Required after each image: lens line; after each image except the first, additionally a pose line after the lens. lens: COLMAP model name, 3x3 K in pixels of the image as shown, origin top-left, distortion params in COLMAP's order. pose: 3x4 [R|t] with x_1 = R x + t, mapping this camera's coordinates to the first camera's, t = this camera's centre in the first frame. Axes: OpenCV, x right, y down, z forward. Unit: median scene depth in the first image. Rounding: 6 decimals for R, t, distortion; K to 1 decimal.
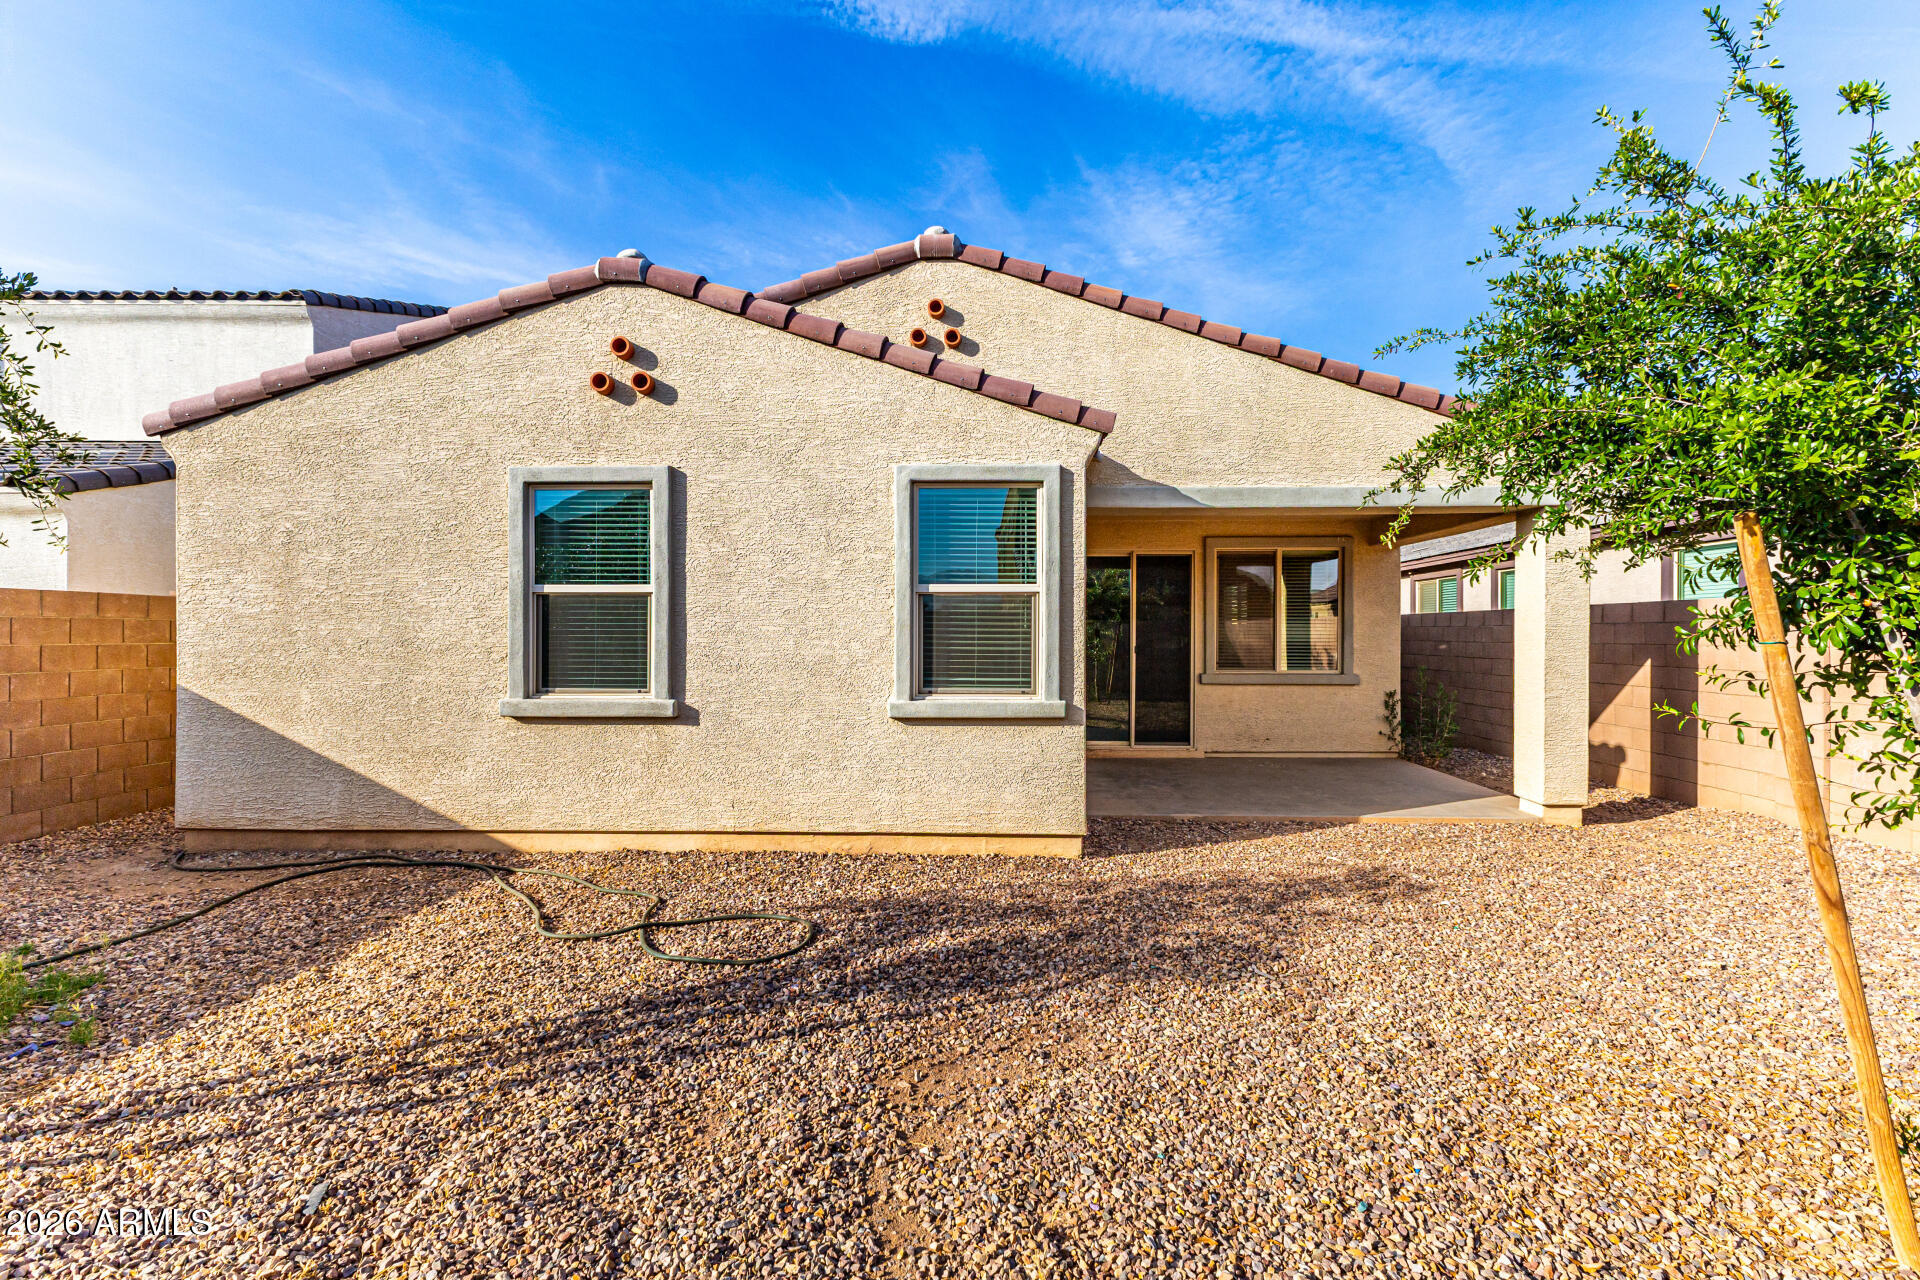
lens RADIAL K [[838.6, 0, 960.5], [0, 838.6, 633.8], [0, 0, 1]] dist [0.008209, 0.000492]
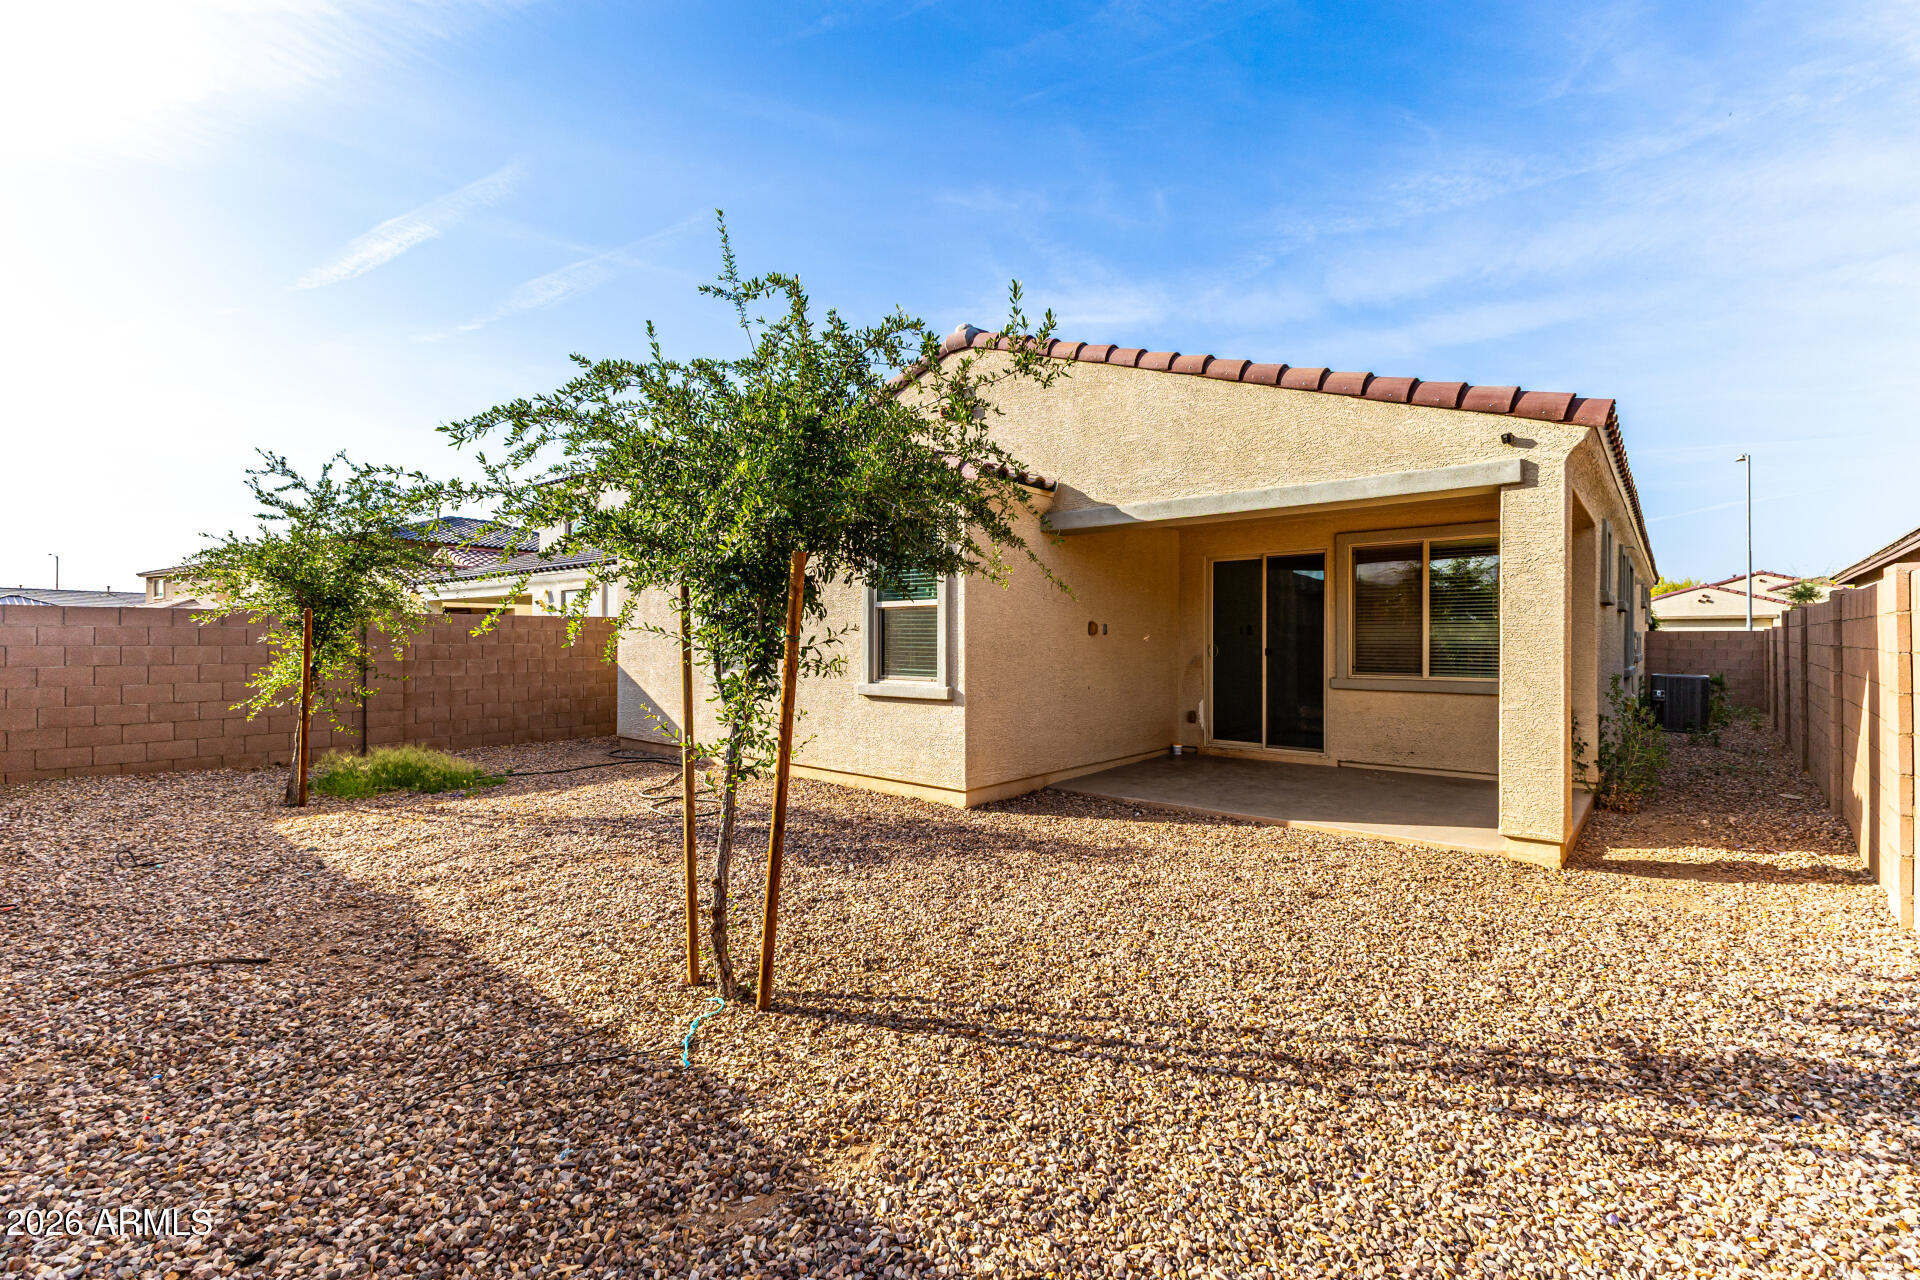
lens RADIAL K [[838.6, 0, 922.6], [0, 838.6, 640.5], [0, 0, 1]] dist [0.008209, 0.000492]
pose [[0.767380, 0.001299, -0.641191, 0.540605], [0.002804, 0.999982, 0.005382, -0.000795], [0.641187, -0.005928, 0.767362, -0.025398]]
